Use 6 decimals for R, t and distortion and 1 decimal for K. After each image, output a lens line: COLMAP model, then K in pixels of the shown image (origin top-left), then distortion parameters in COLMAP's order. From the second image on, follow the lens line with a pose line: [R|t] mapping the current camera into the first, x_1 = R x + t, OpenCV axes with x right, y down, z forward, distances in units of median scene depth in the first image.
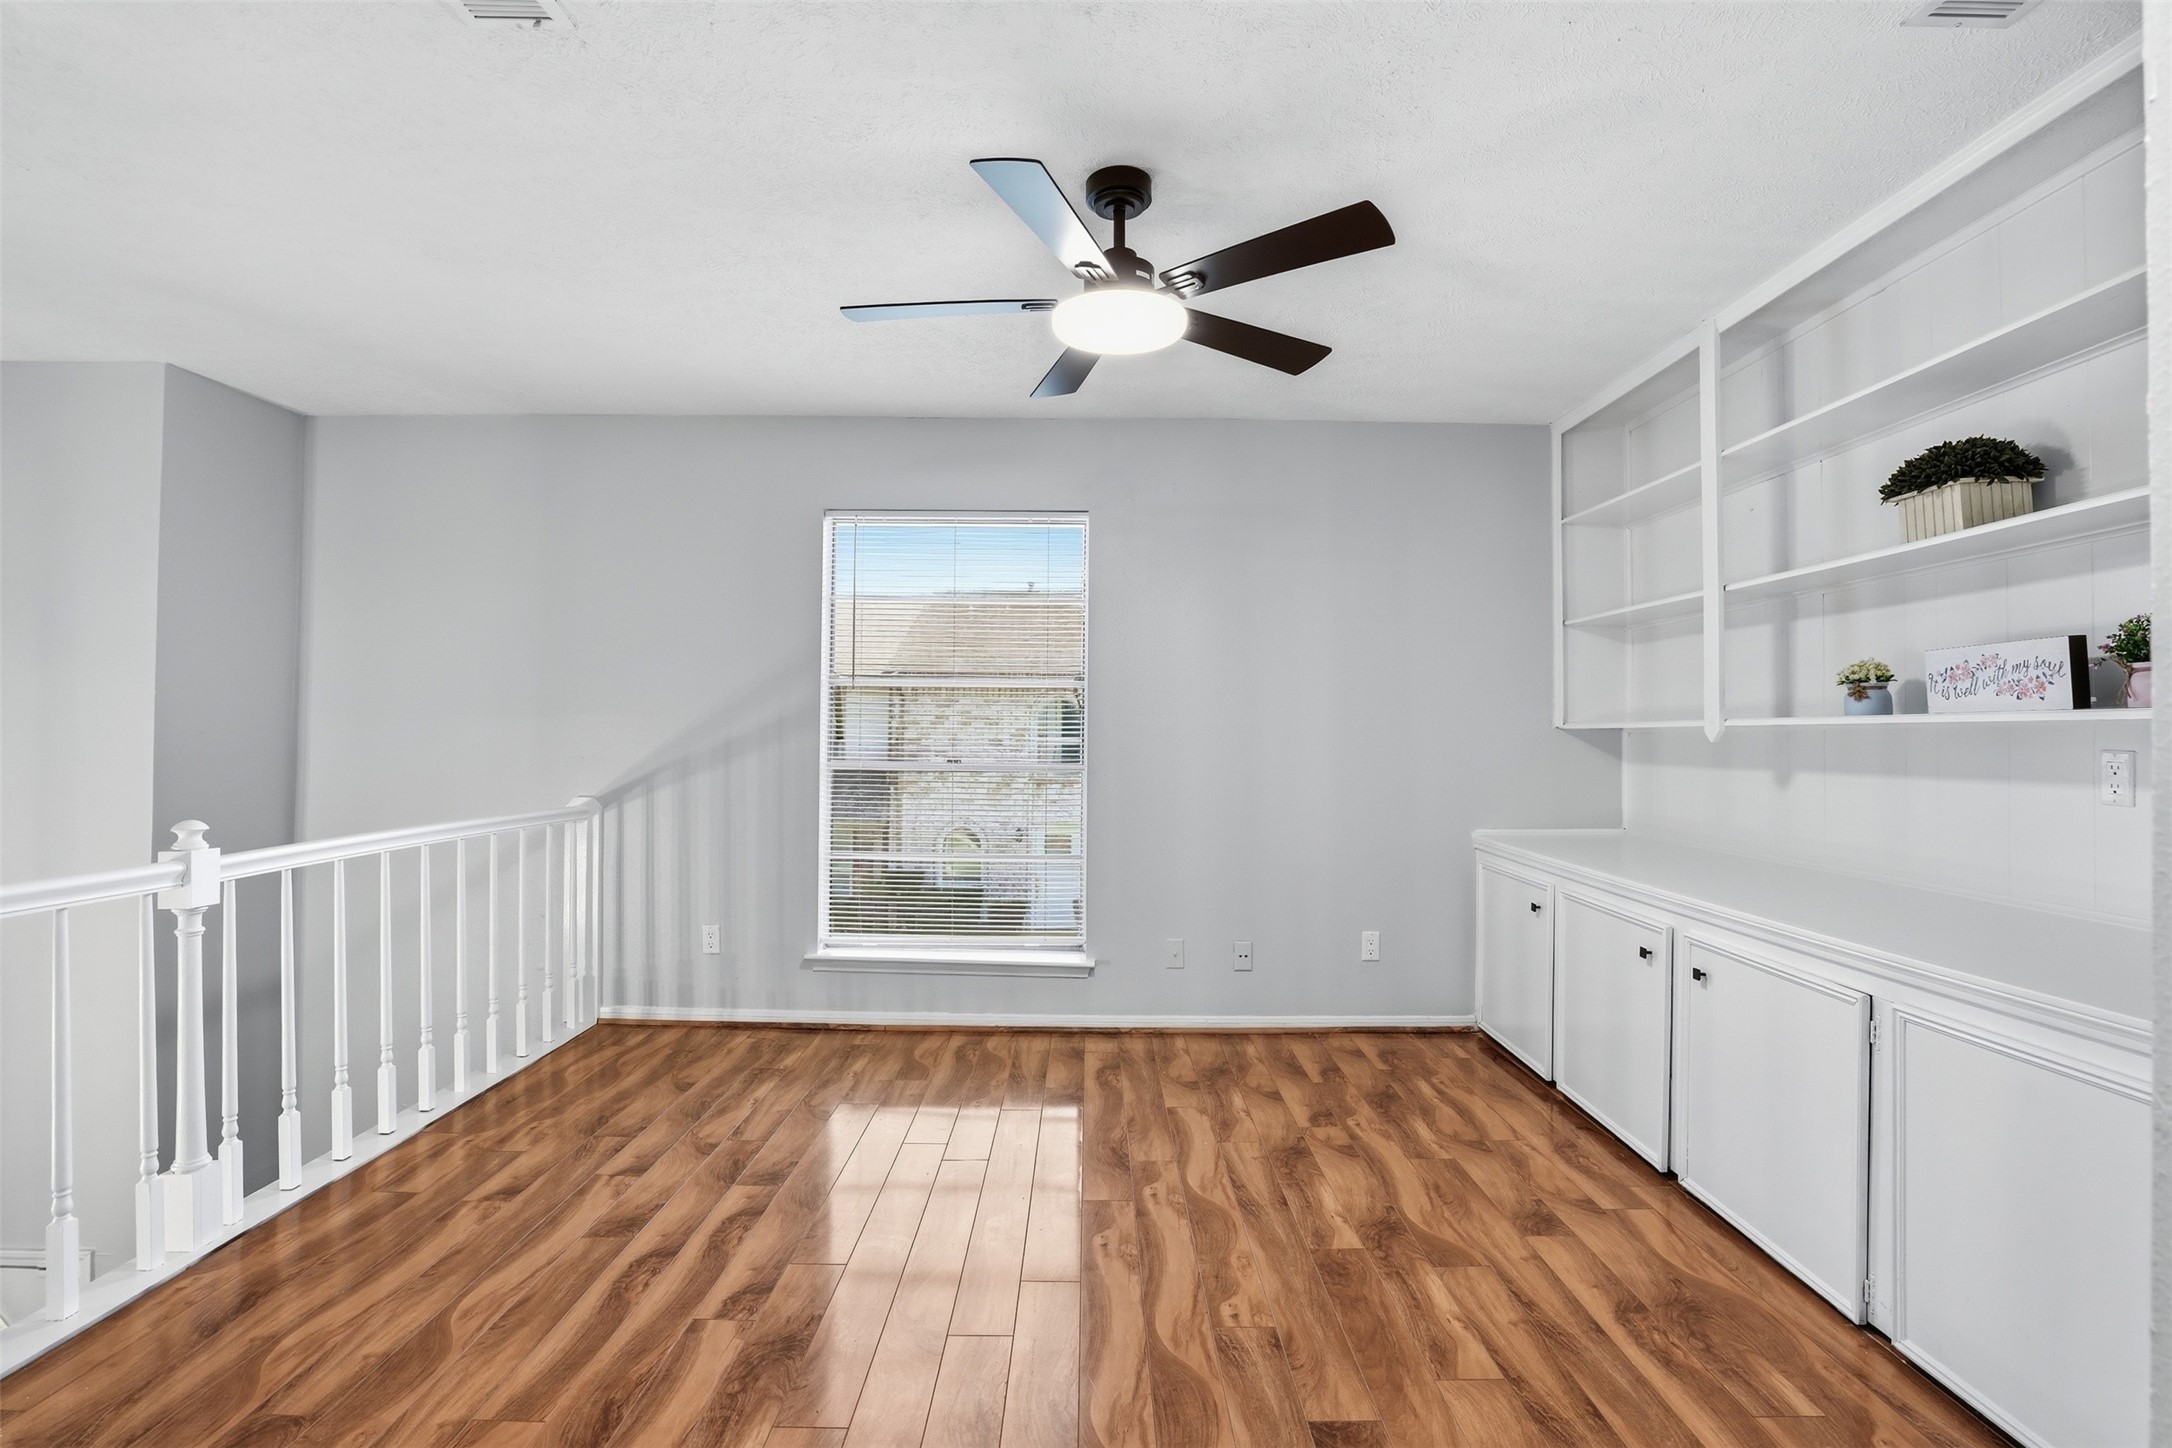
lens RADIAL K [[1003.2, 0, 1085.9], [0, 1003.2, 725.3], [0, 0, 1]] dist [-0.058546, 0.023301]
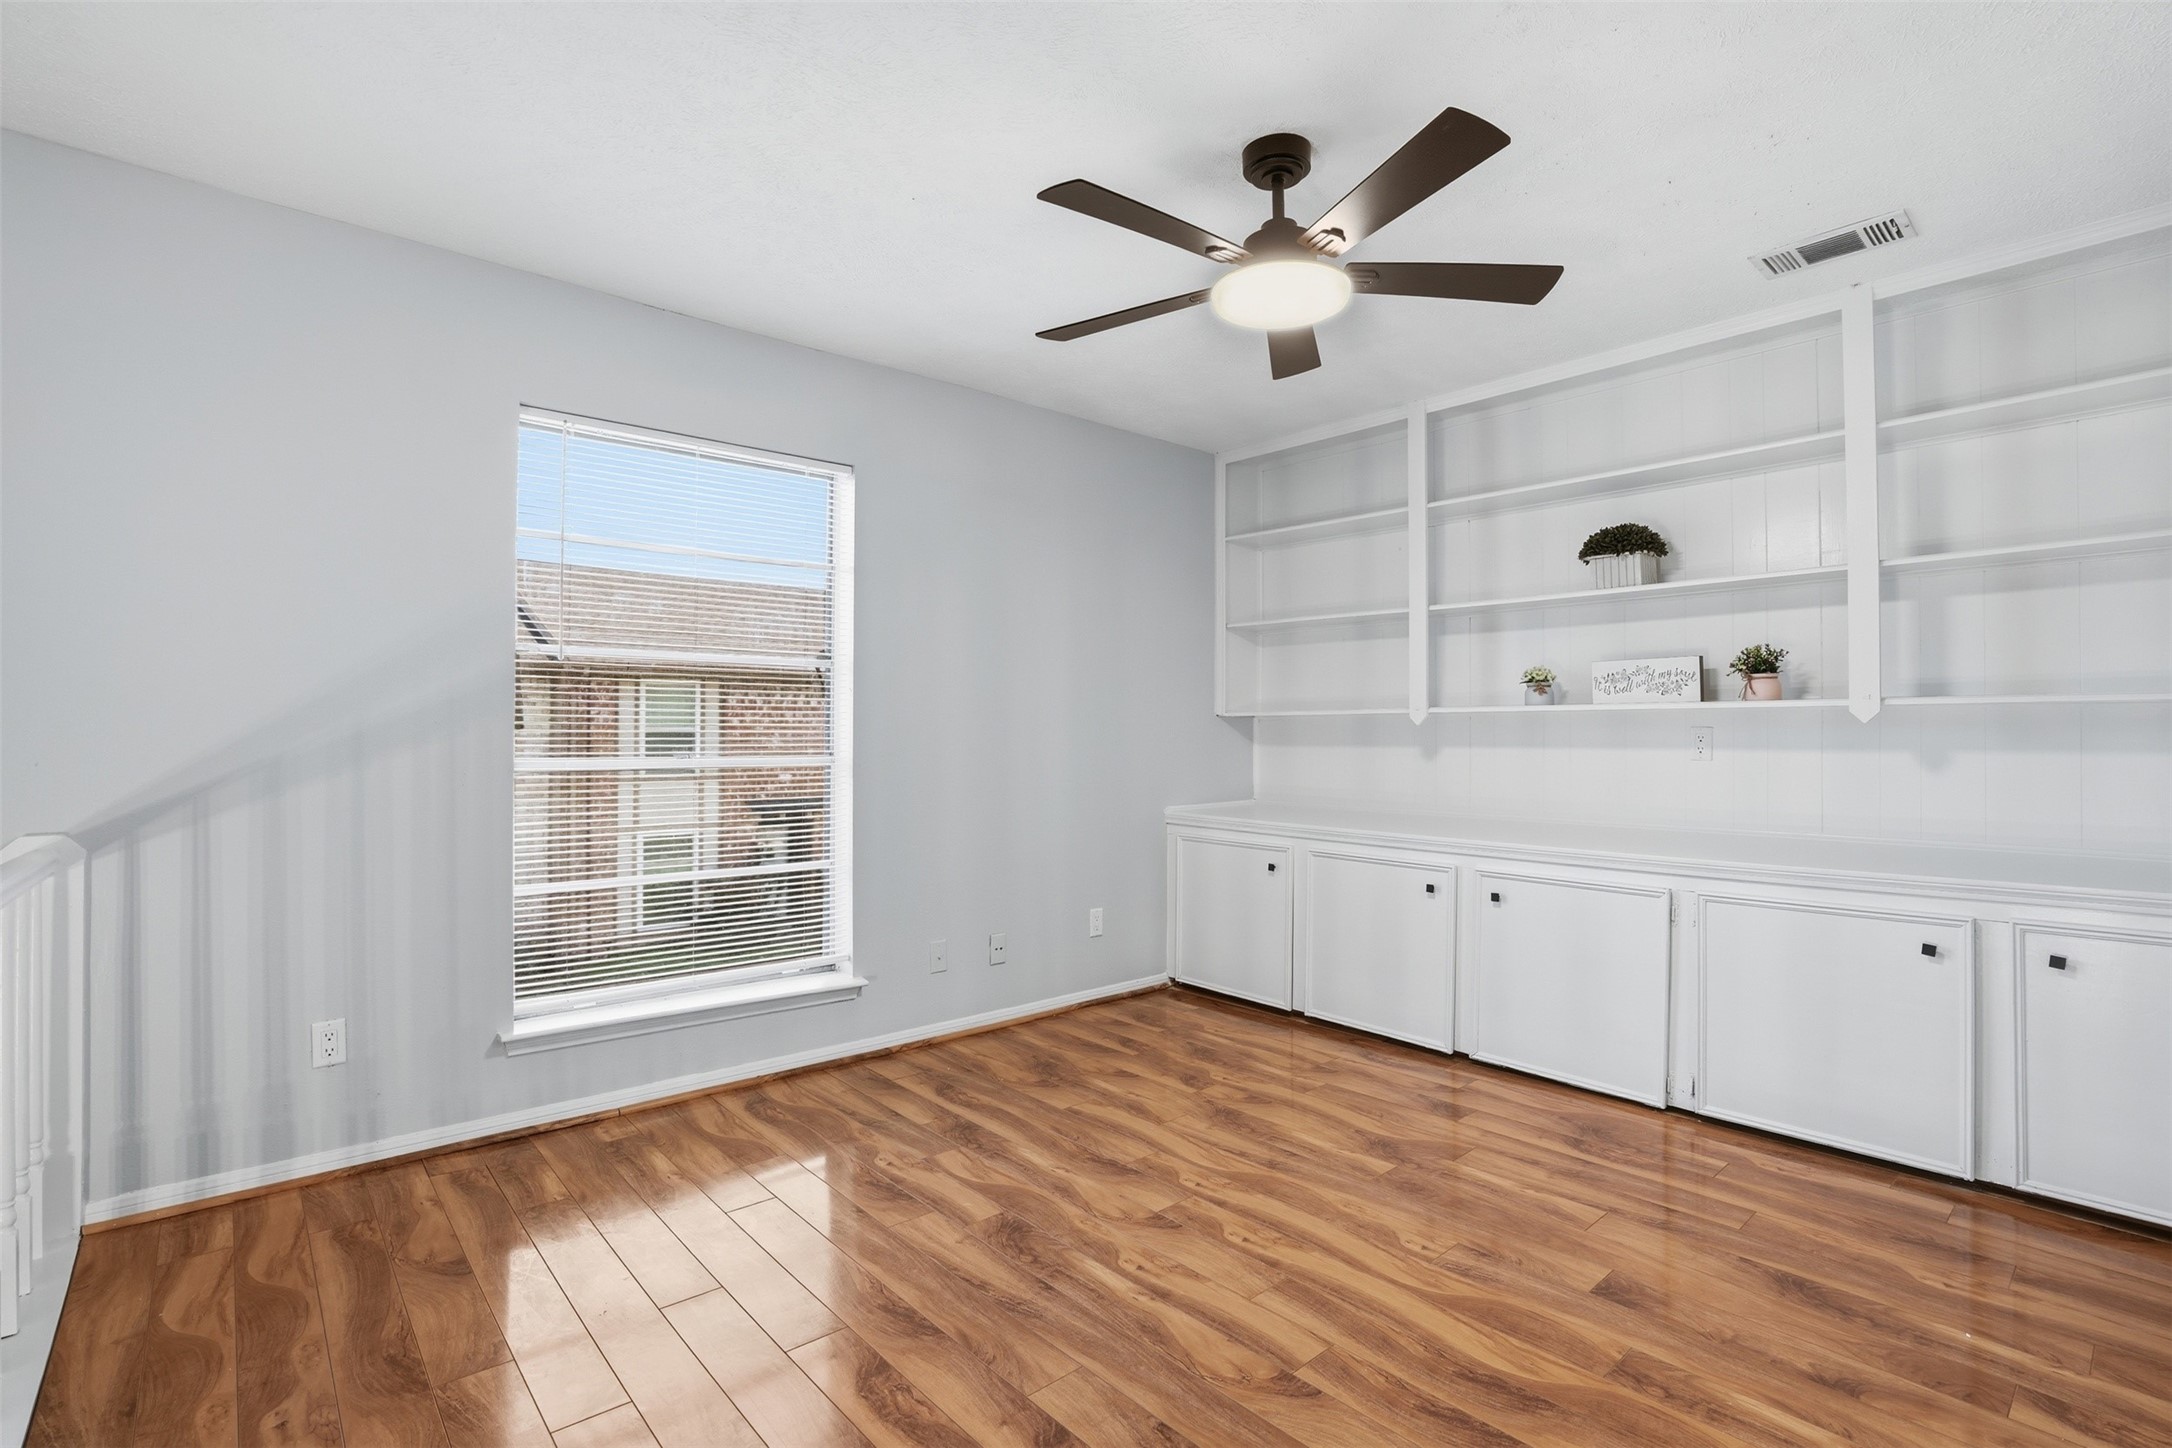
lens RADIAL K [[1003.2, 0, 1085.9], [0, 1003.2, 725.3], [0, 0, 1]] dist [-0.058546, 0.023301]
pose [[0.754819, -0.001786, 0.655930, -0.541365], [-0.002278, 0.999983, 0.005345, 0.010779], [-0.655929, -0.005529, 0.754803, 0.274057]]
